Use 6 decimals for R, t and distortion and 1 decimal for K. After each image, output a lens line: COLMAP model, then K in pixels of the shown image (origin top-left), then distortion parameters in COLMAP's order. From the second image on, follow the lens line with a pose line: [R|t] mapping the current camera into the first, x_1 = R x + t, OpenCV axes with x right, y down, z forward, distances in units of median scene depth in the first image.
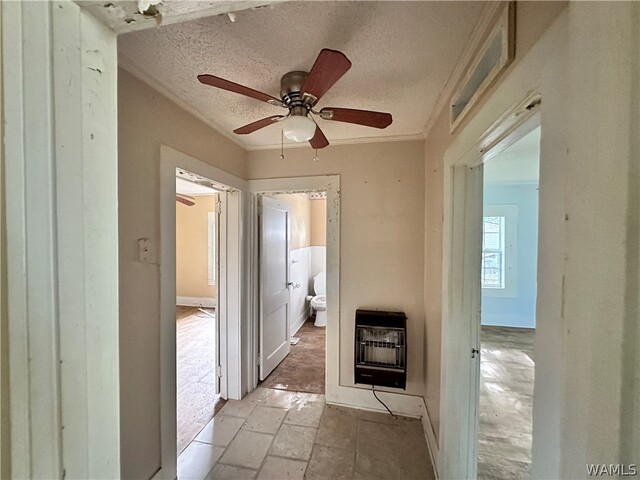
lens RADIAL K [[255.6, 0, 318.9], [0, 255.6, 240.1], [0, 0, 1]] dist [-0.001671, 0.000161]
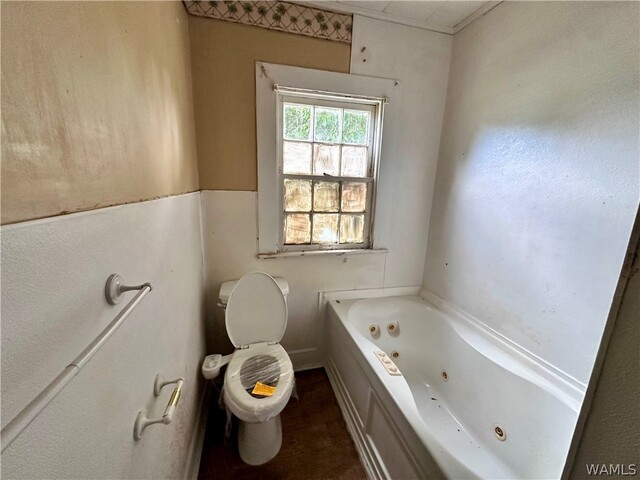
lens RADIAL K [[255.6, 0, 318.9], [0, 255.6, 240.1], [0, 0, 1]] dist [-0.001671, 0.000161]
pose [[0.894373, -0.069299, 0.441921, -0.049512], [-0.017362, 0.981804, 0.189099, 0.023355], [-0.446984, -0.176798, 0.876897, 0.719400]]
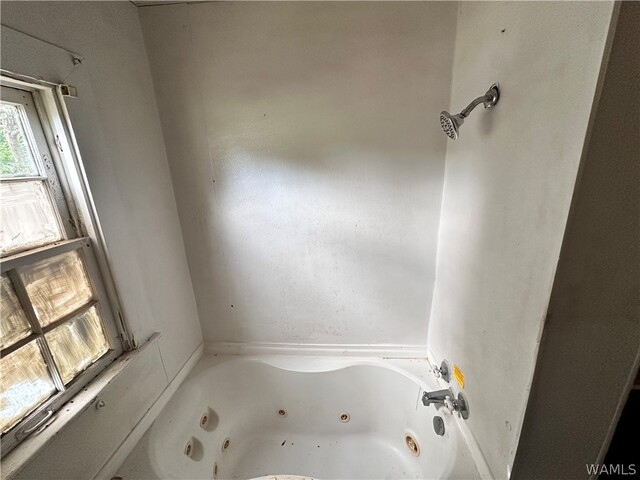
lens RADIAL K [[255.6, 0, 318.9], [0, 255.6, 240.1], [0, 0, 1]] dist [-0.001671, 0.000161]
pose [[-0.127516, -0.280188, 0.951438, -0.015499], [0.065756, 0.954770, 0.289982, -0.044270], [-0.989654, 0.099540, -0.103325, 0.883128]]
